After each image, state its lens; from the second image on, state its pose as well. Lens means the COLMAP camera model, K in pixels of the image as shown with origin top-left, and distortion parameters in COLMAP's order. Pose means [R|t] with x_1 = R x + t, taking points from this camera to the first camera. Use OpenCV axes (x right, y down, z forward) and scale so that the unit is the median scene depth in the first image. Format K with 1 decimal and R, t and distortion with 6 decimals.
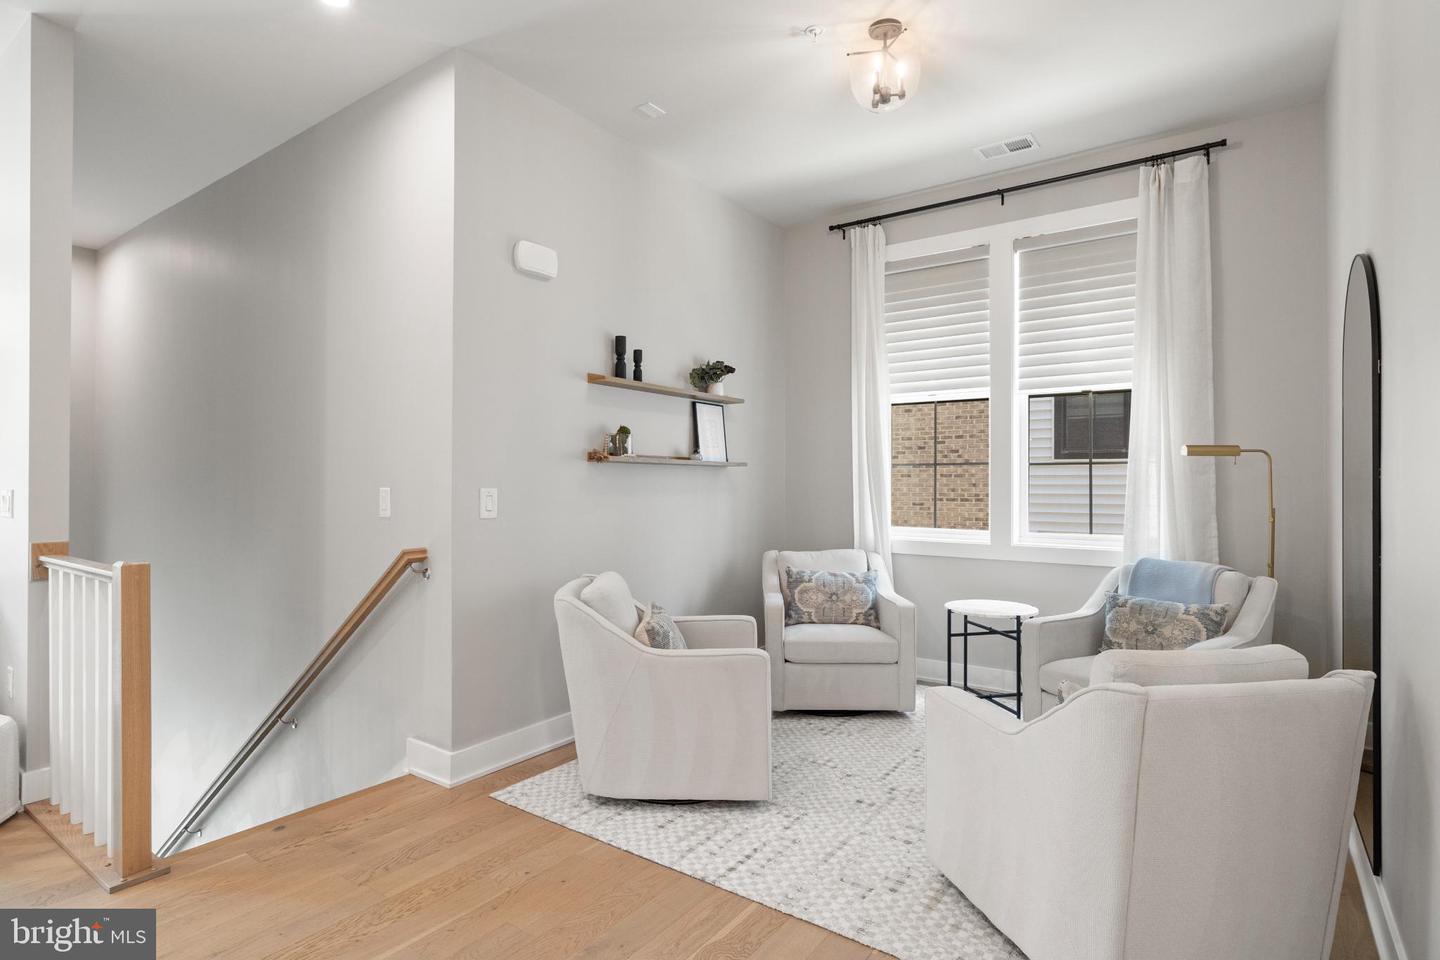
lens RADIAL K [[740.5, 0, 718.7], [0, 740.5, 474.3], [0, 0, 1]] dist [-0.003760, -0.000537]
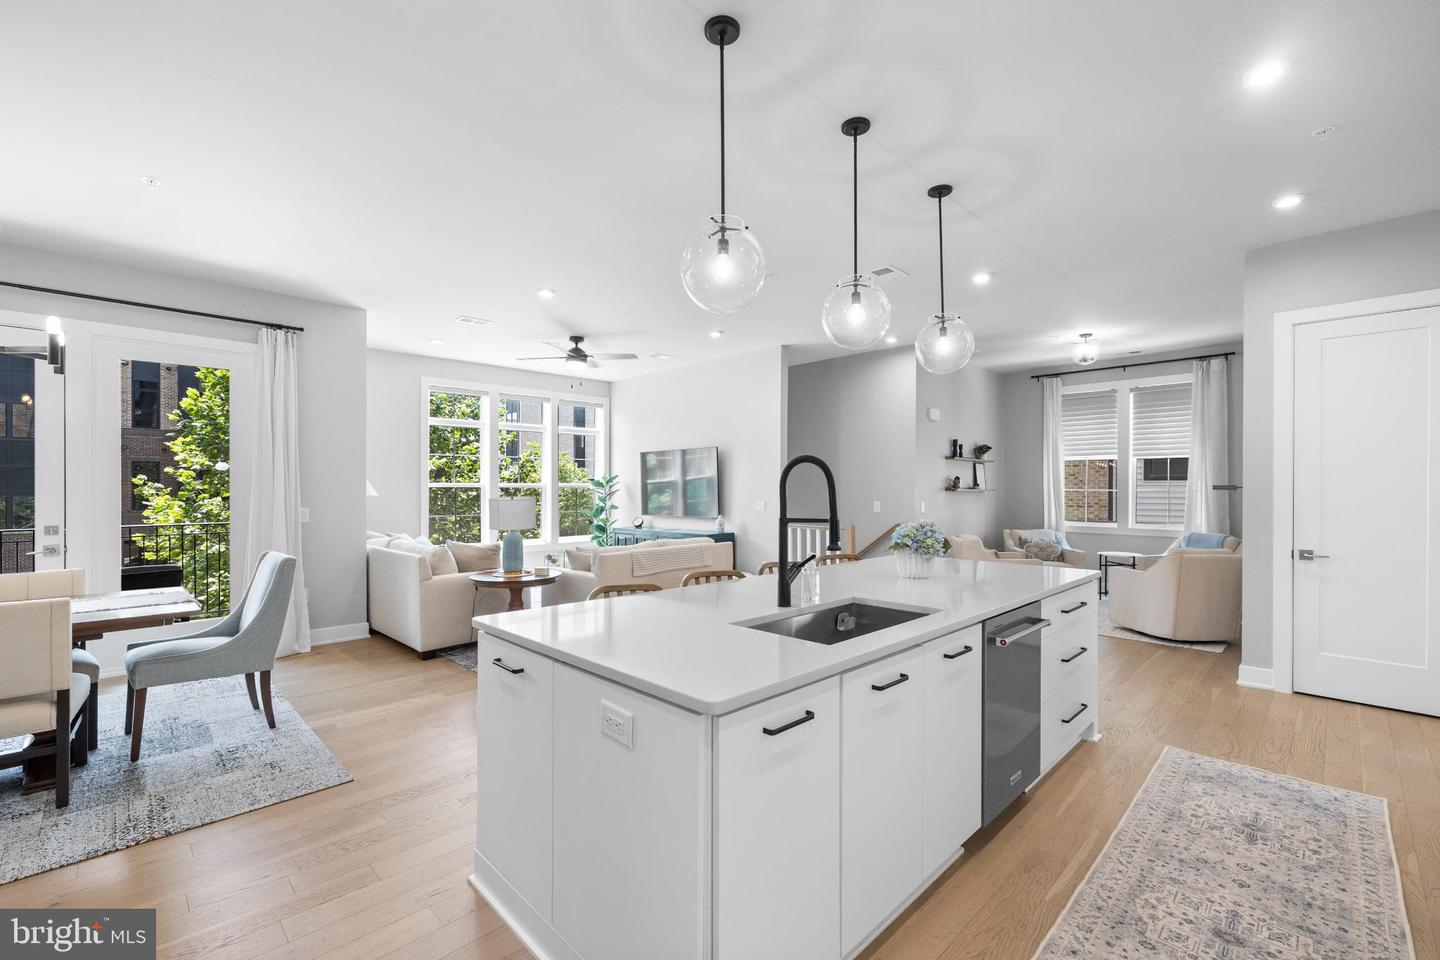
lens RADIAL K [[616.4, 0, 715.1], [0, 616.4, 488.7], [0, 0, 1]] dist [0.000082, 0.000066]
pose [[0.985647, 0.001852, -0.168811, -0.580158], [0.000035, 0.999938, 0.011176, -0.047100], [0.168821, -0.011022, 0.985585, -1.162255]]
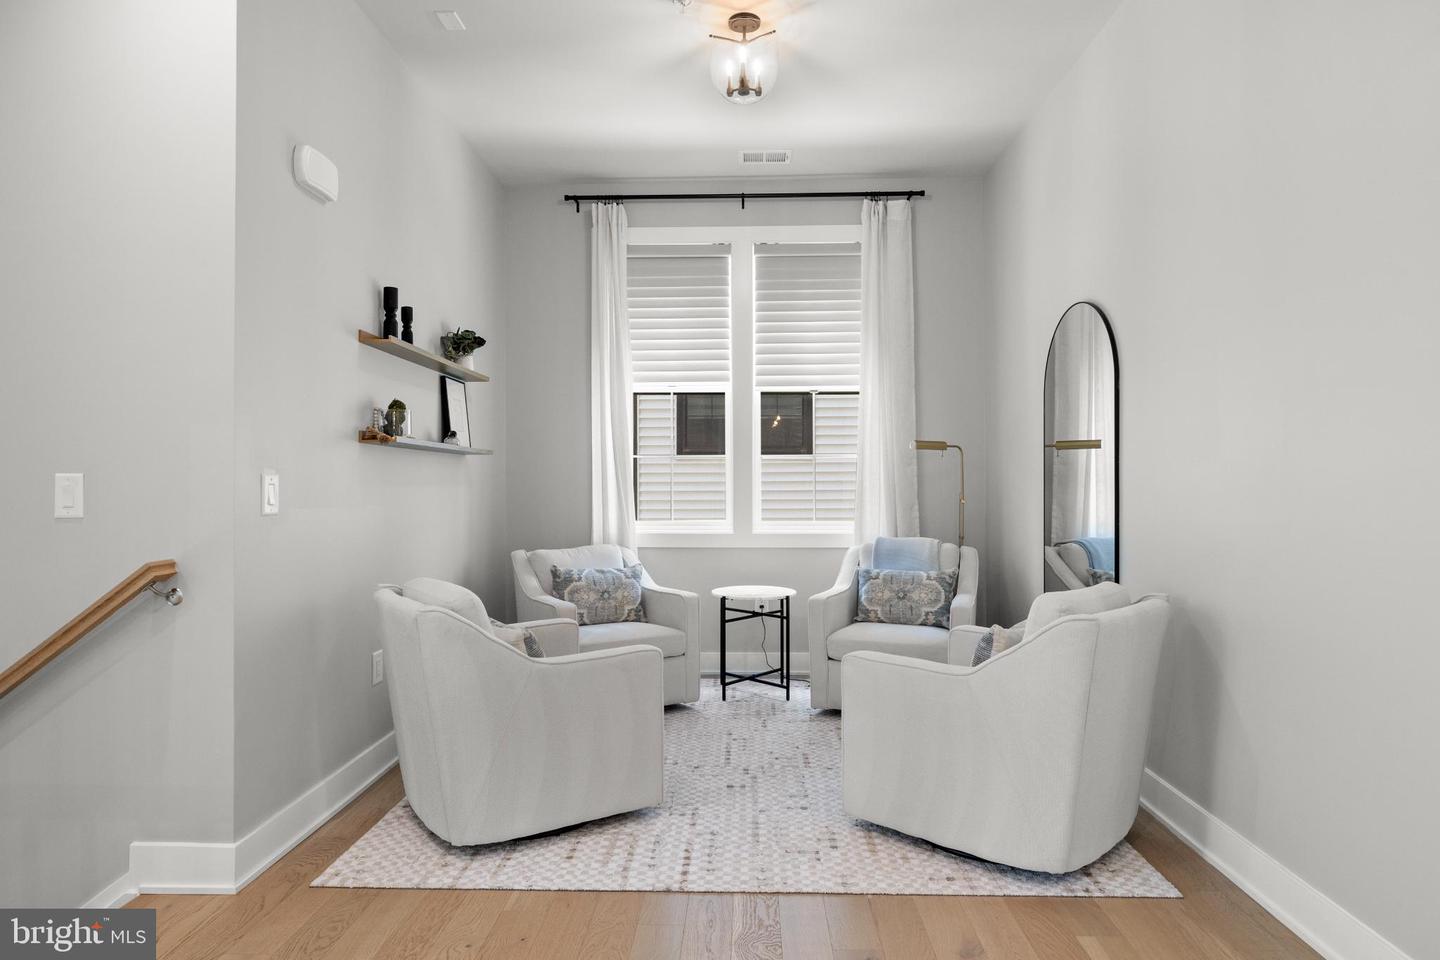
lens RADIAL K [[815.2, 0, 723.2], [0, 815.2, 473.4], [0, 0, 1]] dist [-0.001080, 0.000066]
pose [[0.829890, 0.003419, 0.557917, -0.331138], [-0.001604, 0.999992, -0.003741, 0.017728], [-0.557925, 0.002210, 0.829889, 0.068619]]
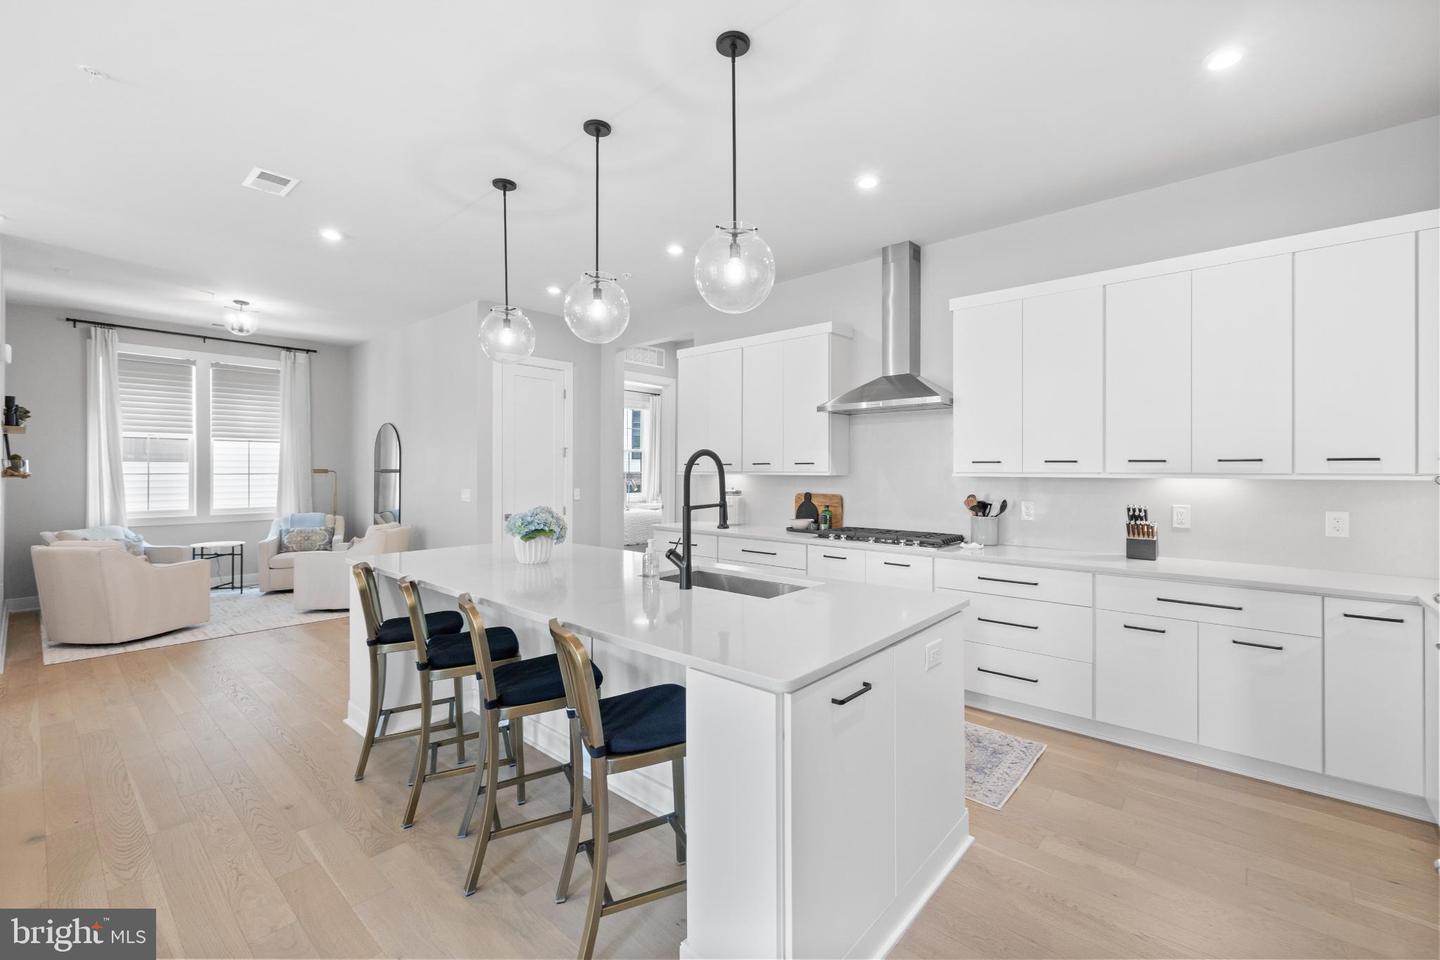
lens RADIAL K [[609.6, 0, 722.0], [0, 609.6, 473.1], [0, 0, 1]] dist [0.002436, 0.000290]
pose [[0.097786, -0.005383, 0.995193, -1.290010], [-0.011325, 0.999915, 0.006522, -0.051516], [-0.995143, -0.011908, 0.097717, -0.626210]]
